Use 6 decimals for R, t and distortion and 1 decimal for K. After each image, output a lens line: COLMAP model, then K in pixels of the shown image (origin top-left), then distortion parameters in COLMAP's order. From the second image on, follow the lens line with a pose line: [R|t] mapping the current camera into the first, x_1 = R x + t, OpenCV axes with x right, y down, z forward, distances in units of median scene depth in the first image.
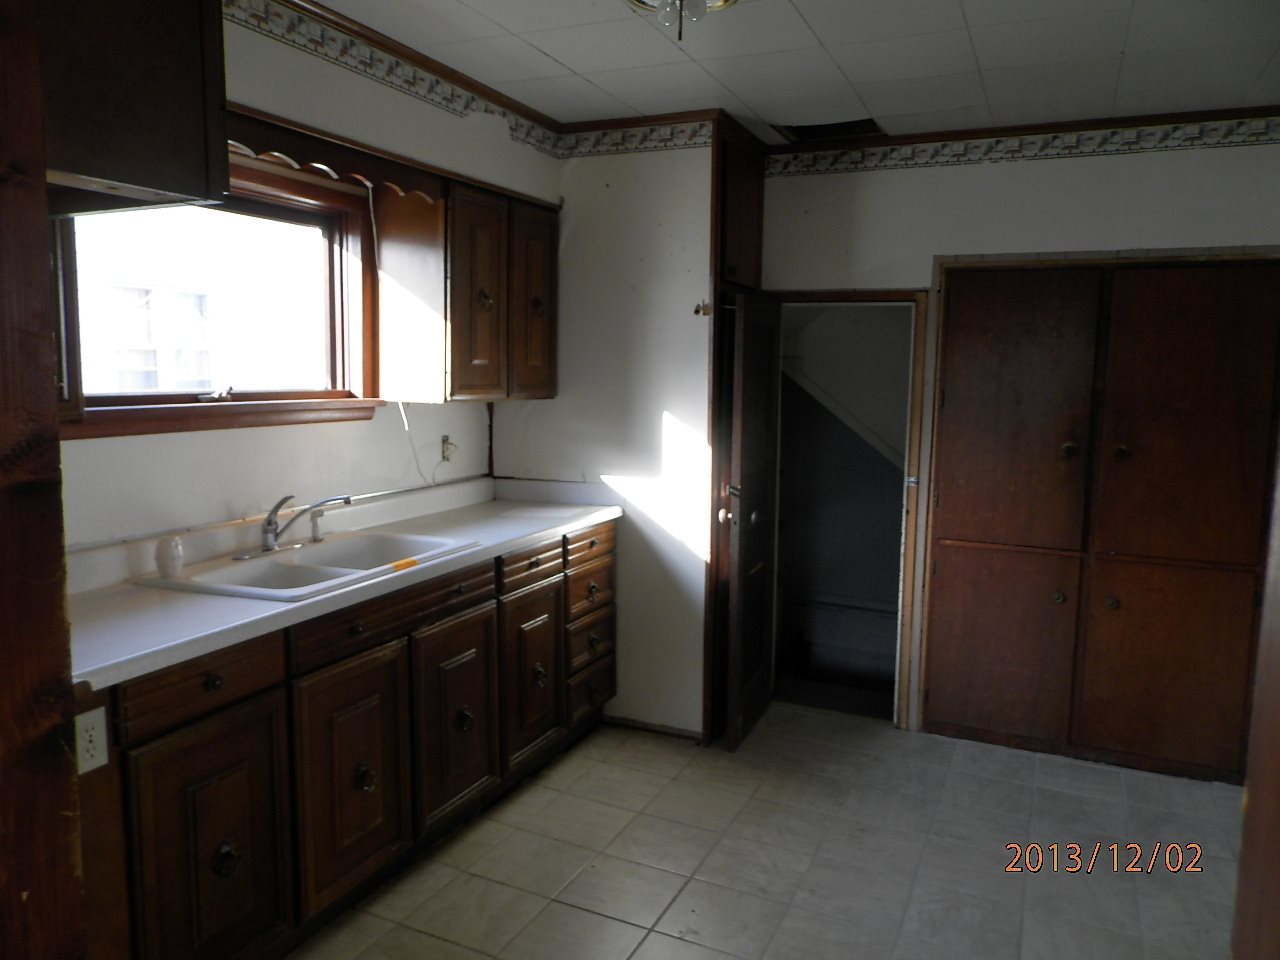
lens RADIAL K [[961.7, 0, 633.5], [0, 961.7, 475.0], [0, 0, 1]] dist [0.023552, -0.010684]
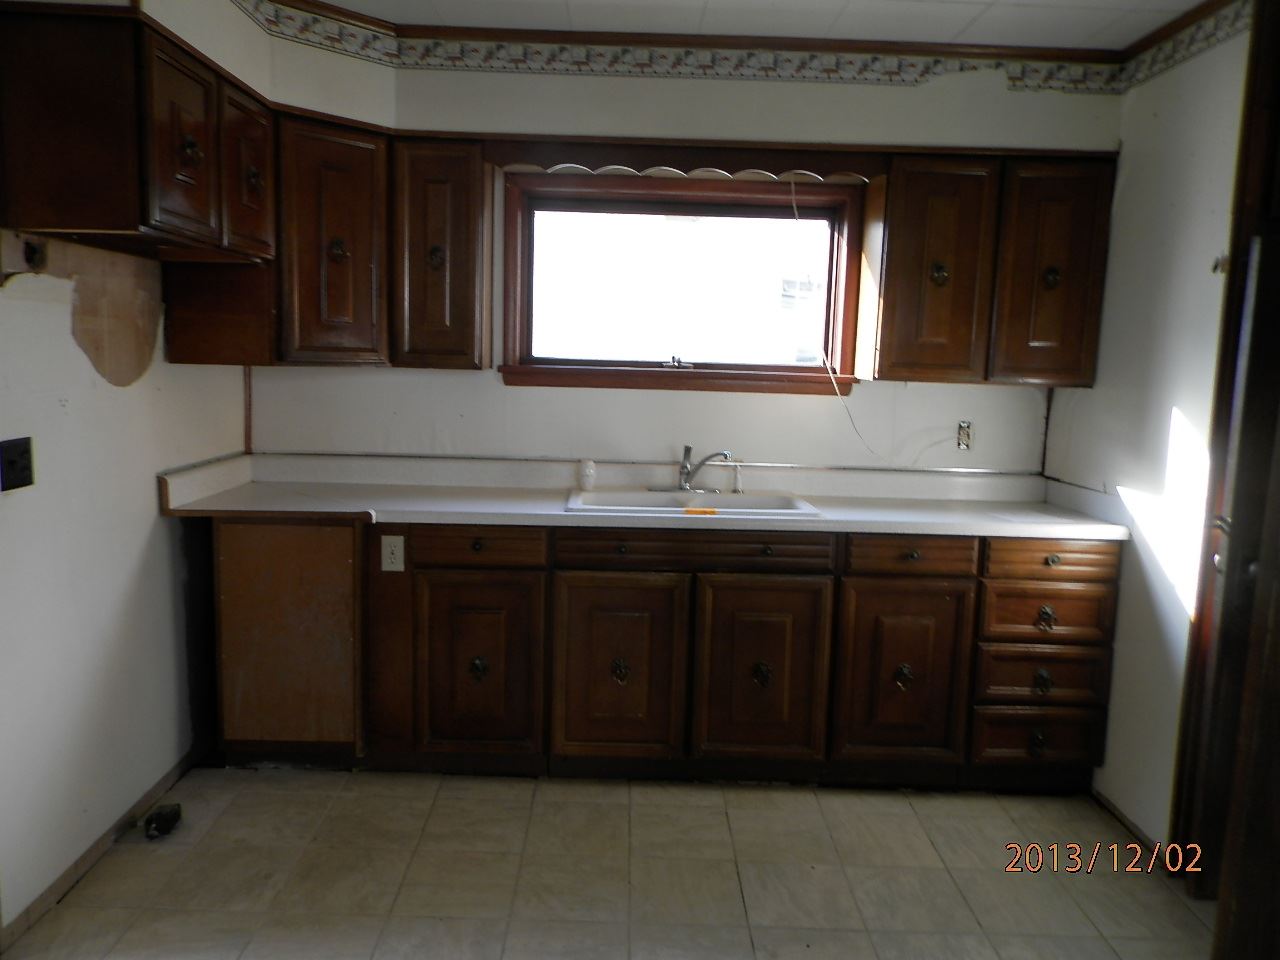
lens RADIAL K [[961.7, 0, 633.5], [0, 961.7, 475.0], [0, 0, 1]] dist [0.023552, -0.010684]
pose [[0.431286, 0.114247, -0.894952, 0.577211], [-0.128210, 0.989644, 0.064549, -0.009910], [0.893059, 0.086903, 0.441468, 0.332690]]
